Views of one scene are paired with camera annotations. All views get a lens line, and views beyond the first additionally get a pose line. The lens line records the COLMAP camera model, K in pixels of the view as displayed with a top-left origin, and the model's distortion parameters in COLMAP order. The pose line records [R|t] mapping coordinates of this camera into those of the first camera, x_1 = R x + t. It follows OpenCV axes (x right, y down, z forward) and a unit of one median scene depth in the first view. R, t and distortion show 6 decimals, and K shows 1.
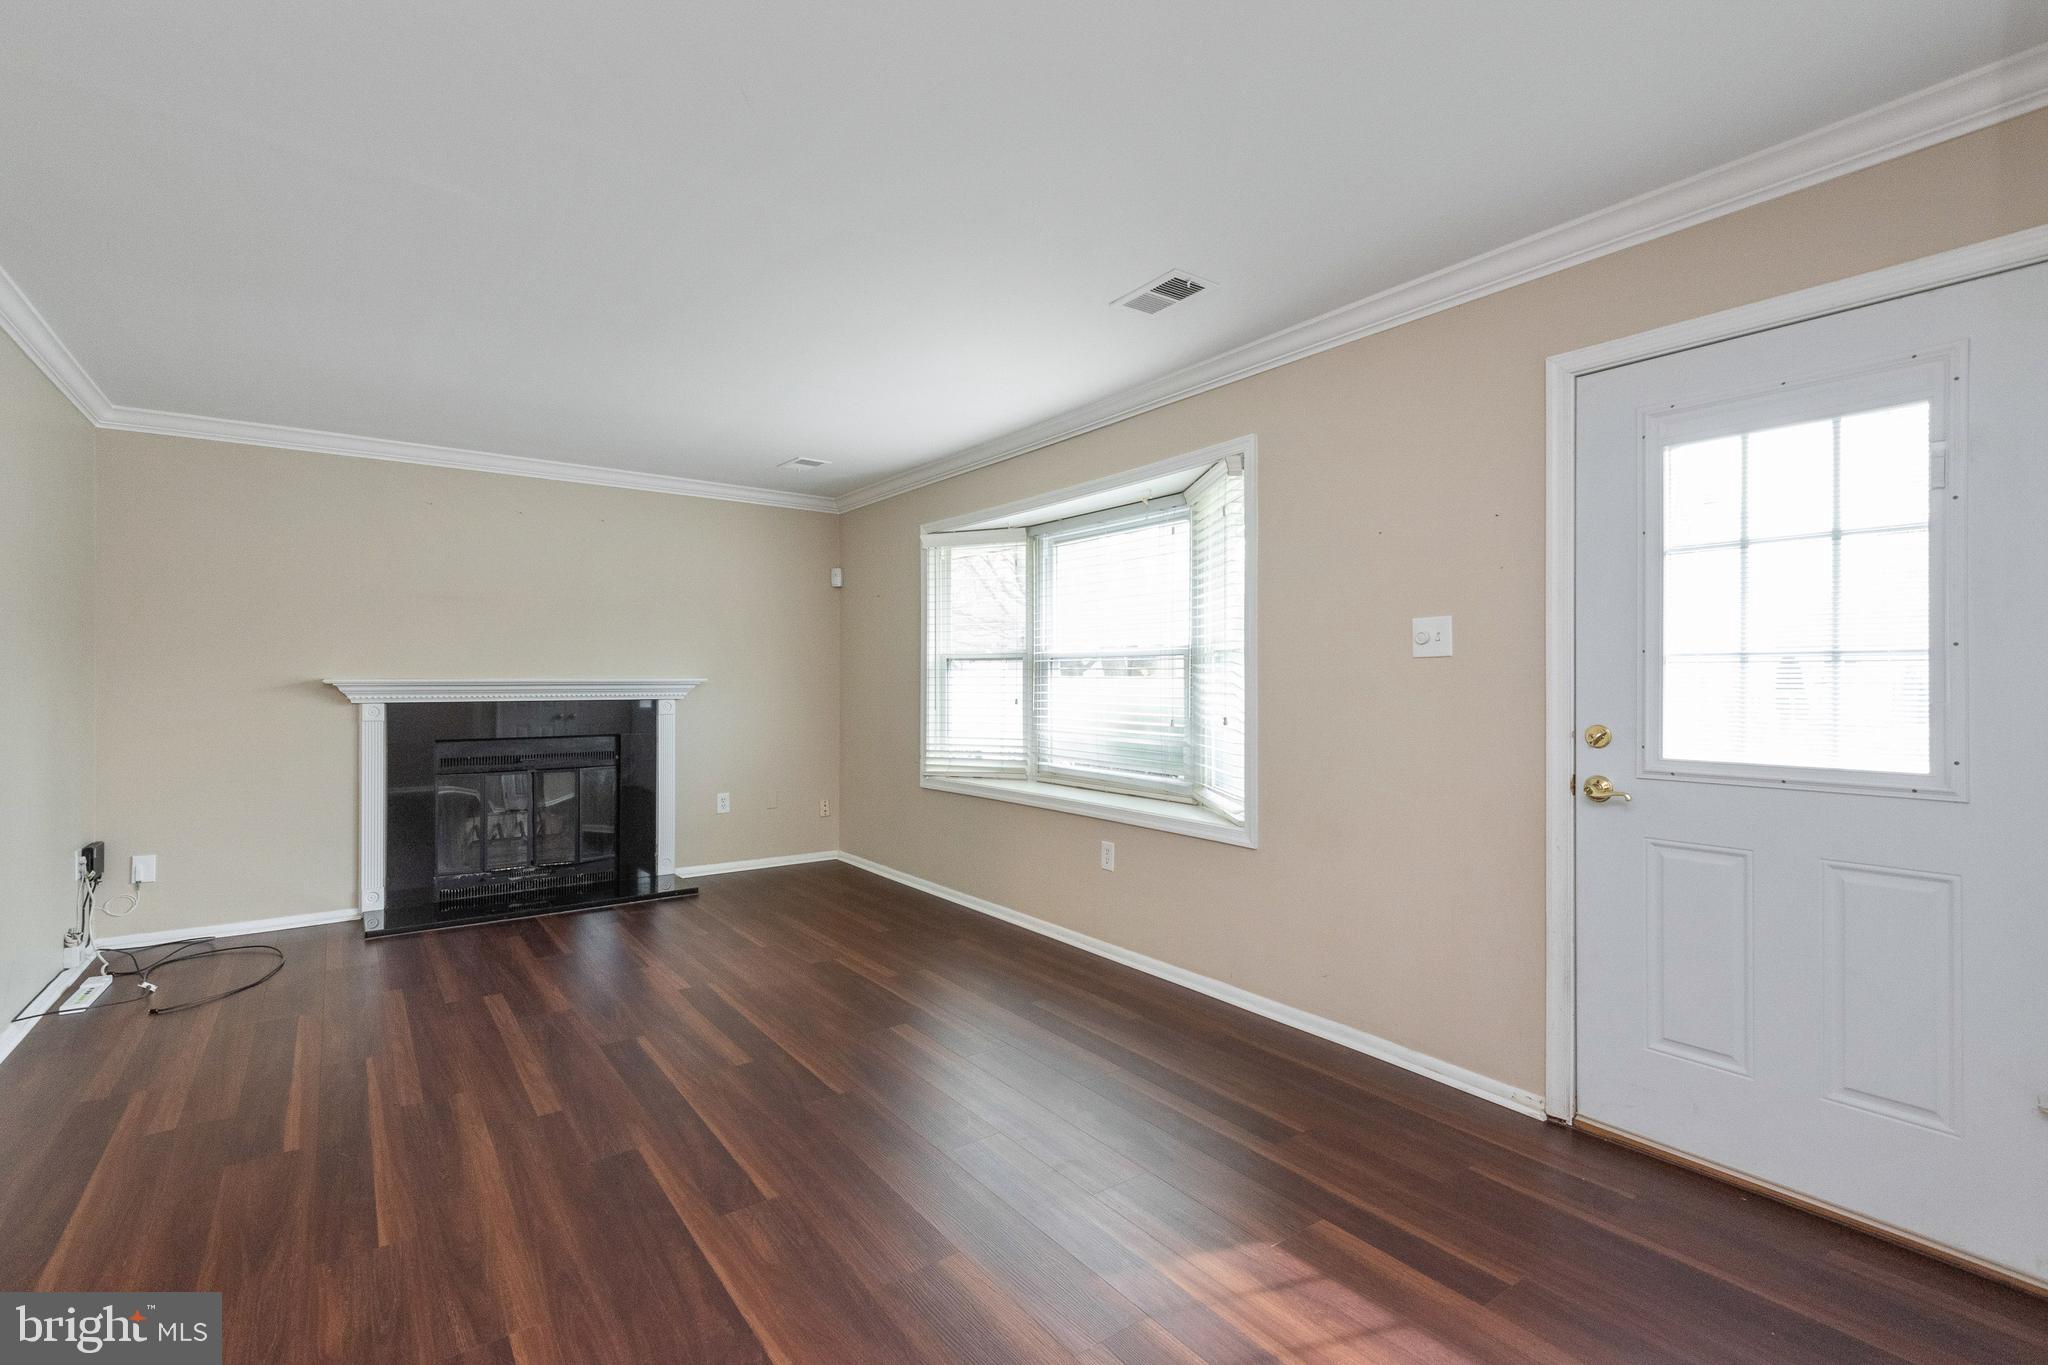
lens RADIAL K [[930.5, 0, 1018.4], [0, 930.5, 682.9], [0, 0, 1]] dist [0.039845, -0.000309]
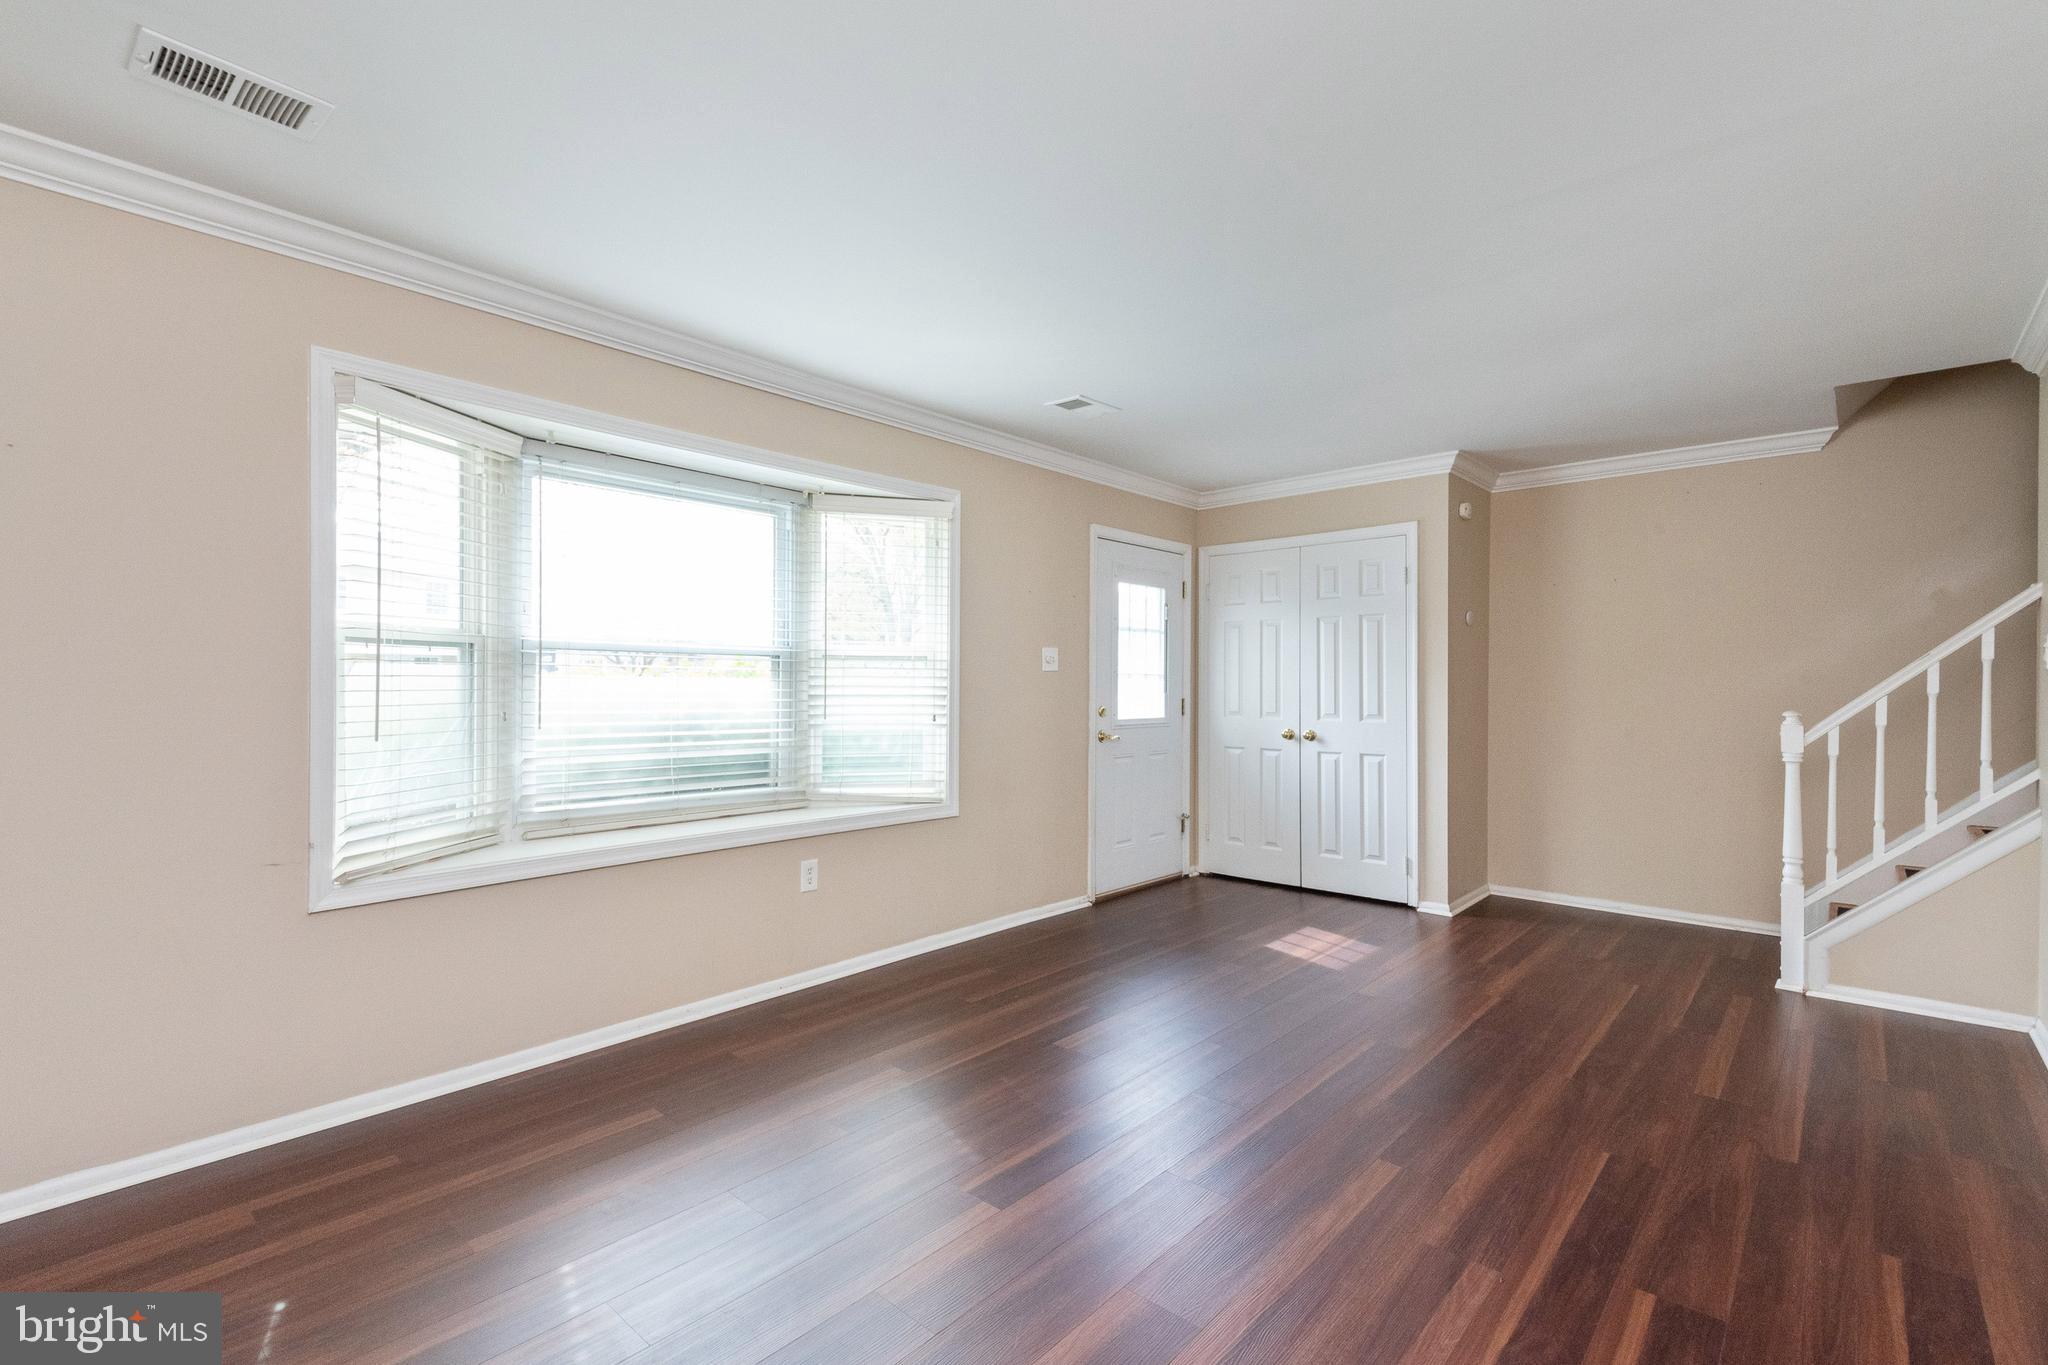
lens RADIAL K [[930.5, 0, 1018.4], [0, 930.5, 682.9], [0, 0, 1]] dist [0.039845, -0.000309]
pose [[-0.216664, -0.002980, 0.976242, -1.217108], [-0.006121, 0.999980, 0.001694, -0.009065], [-0.976227, -0.005609, -0.216678, 1.443767]]
